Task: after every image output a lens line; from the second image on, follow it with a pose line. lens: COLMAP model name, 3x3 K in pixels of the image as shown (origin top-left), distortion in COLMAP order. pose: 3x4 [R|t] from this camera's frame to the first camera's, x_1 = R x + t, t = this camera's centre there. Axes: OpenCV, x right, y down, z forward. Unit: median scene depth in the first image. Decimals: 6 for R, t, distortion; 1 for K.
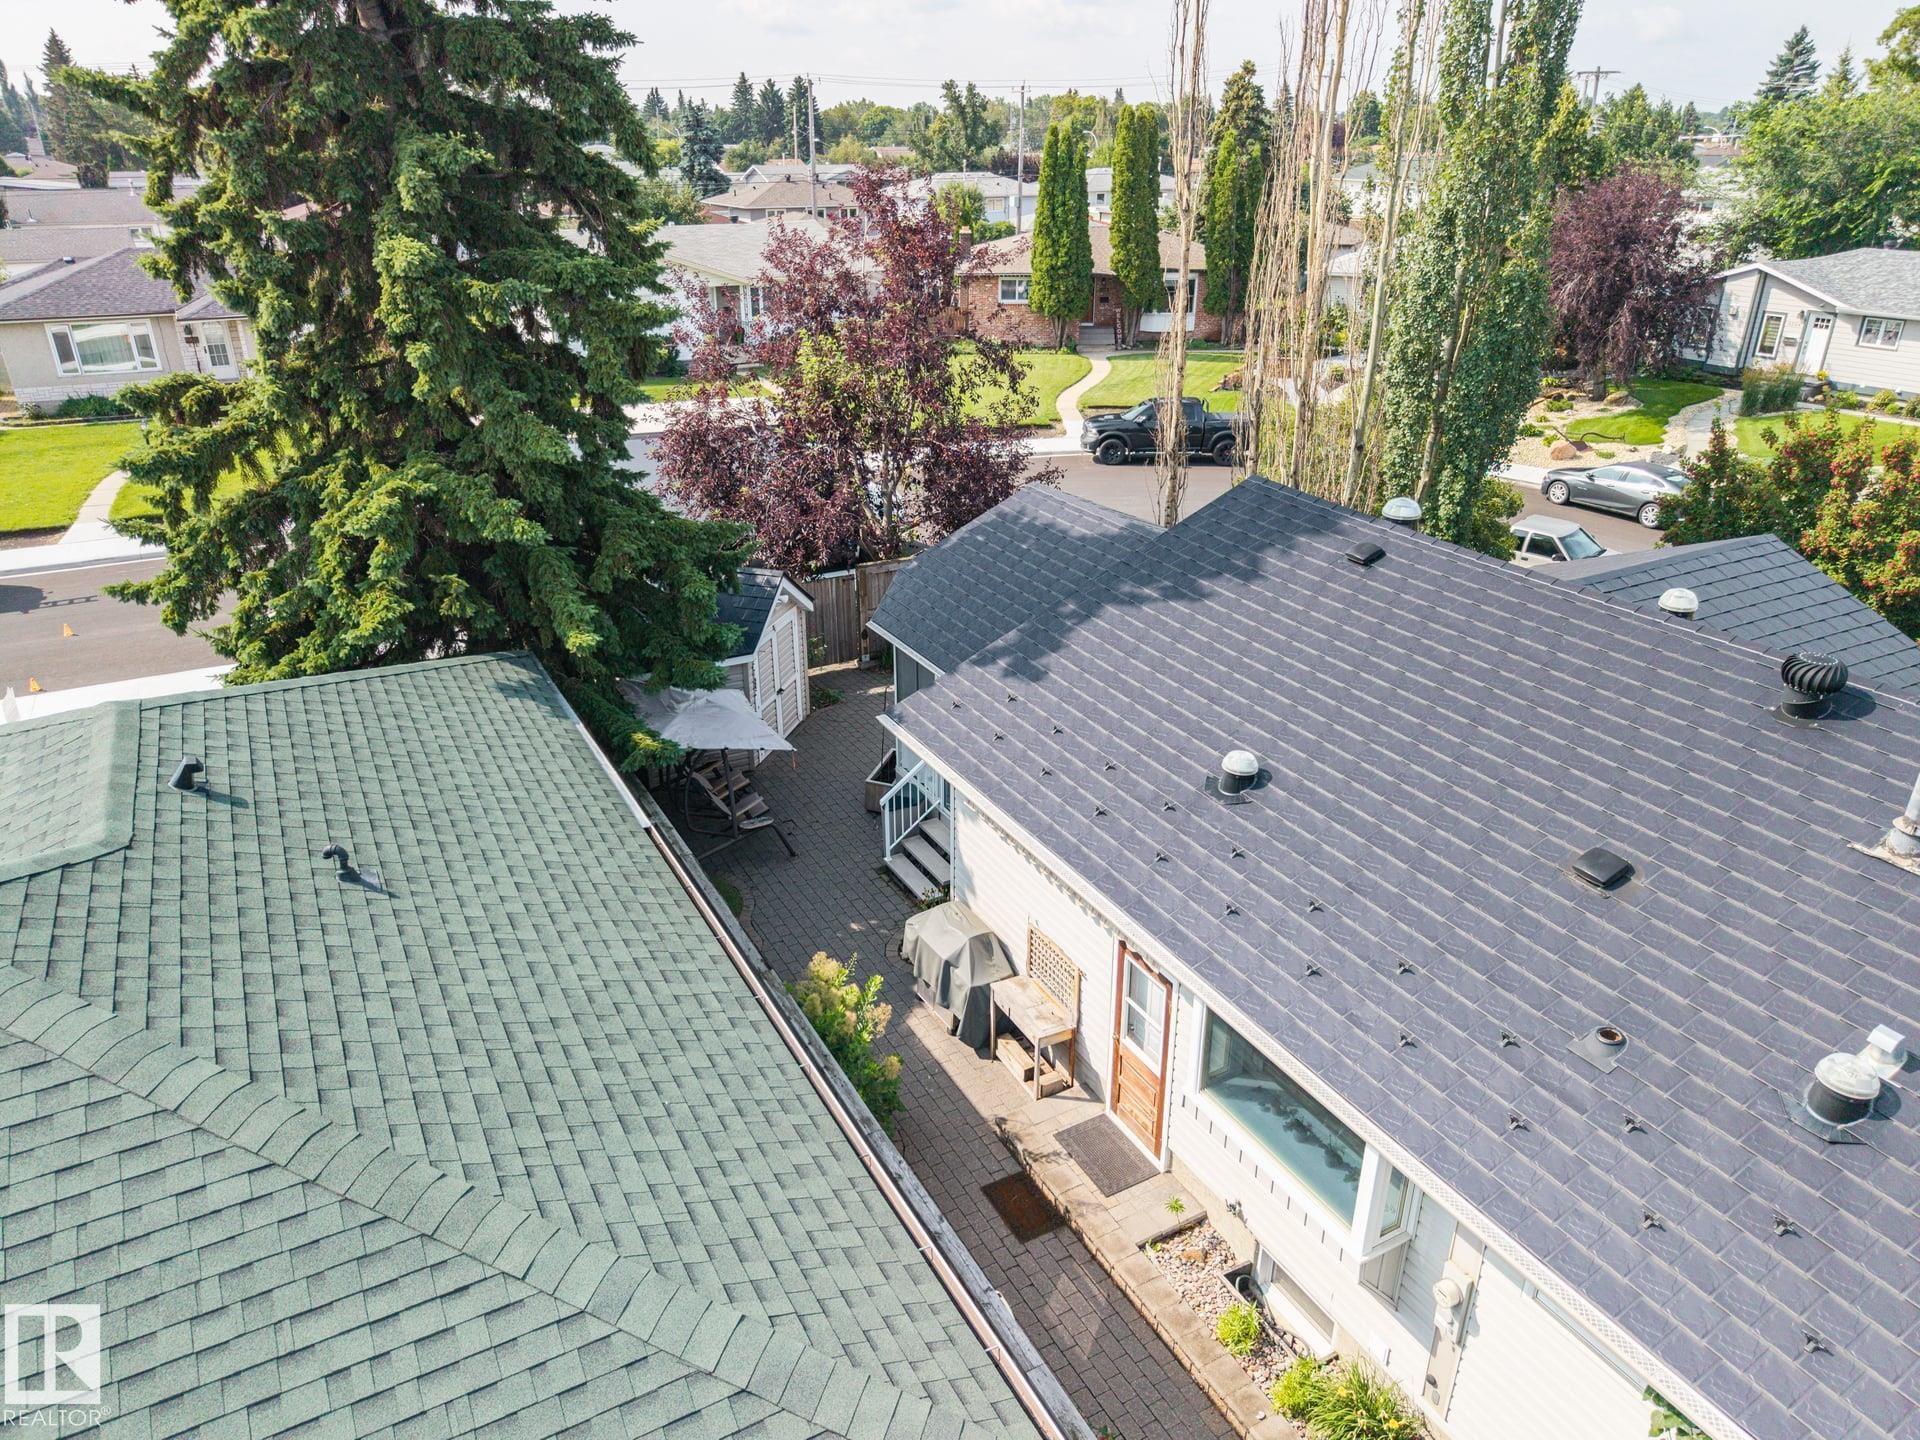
lens RADIAL K [[1282.2, 0, 957.0], [0, 1282.2, 719.8], [0, 0, 1]] dist [0.028678, -0.020945]
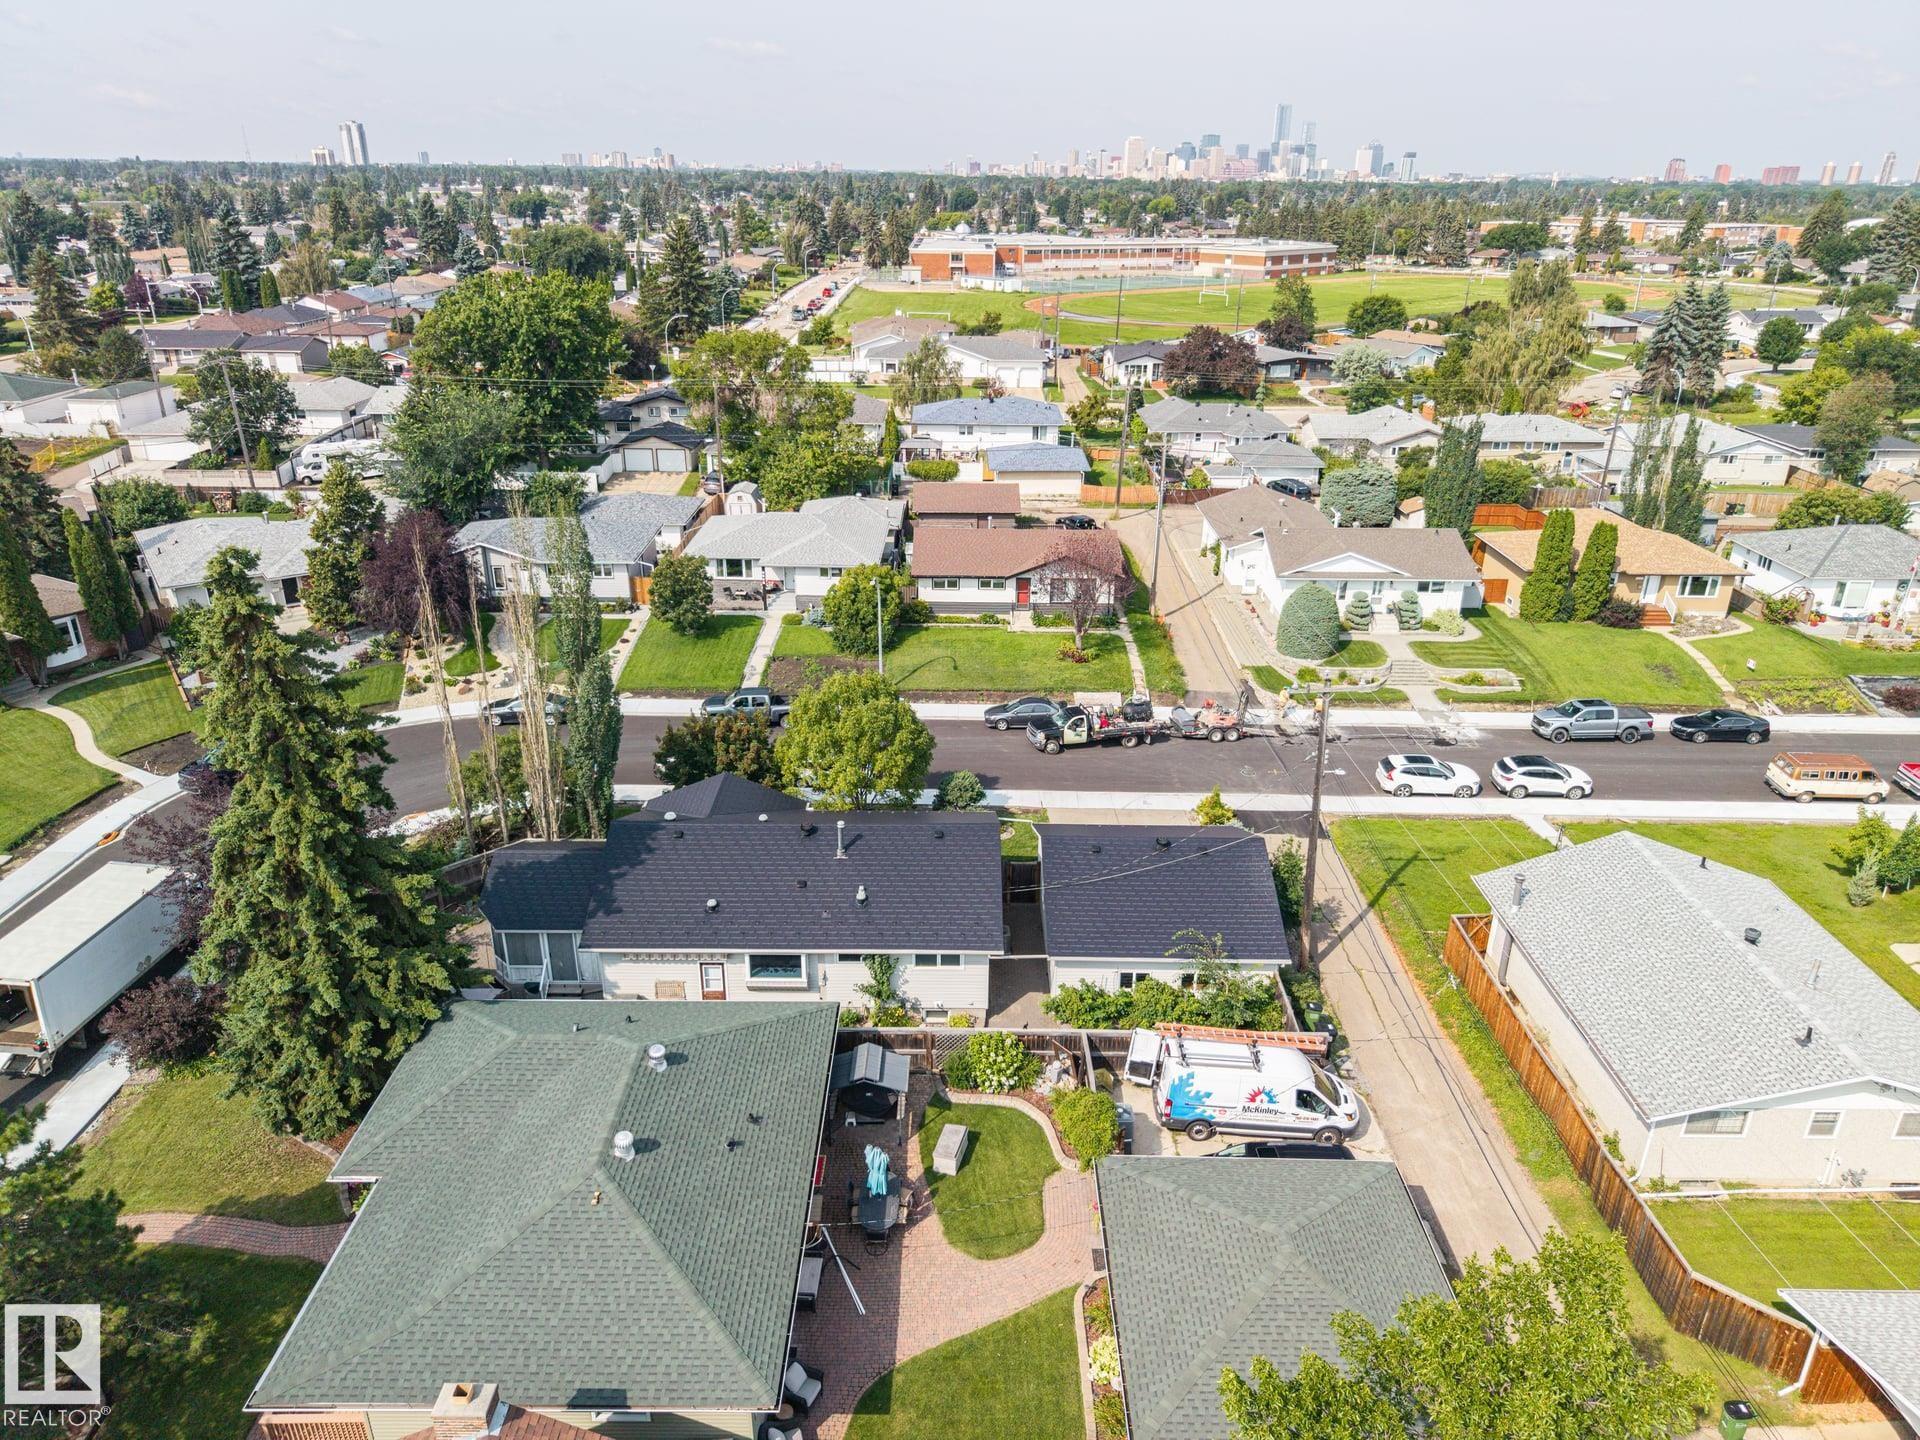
lens RADIAL K [[1282.2, 0, 958.0], [0, 1282.2, 716.9], [0, 0, 1]] dist [0.028678, -0.020945]
pose [[0.479566, -0.335698, 0.810755, -0.917739], [0.353644, 0.919514, 0.171548, -0.341849], [-0.803089, 0.204450, 0.559685, -0.726689]]
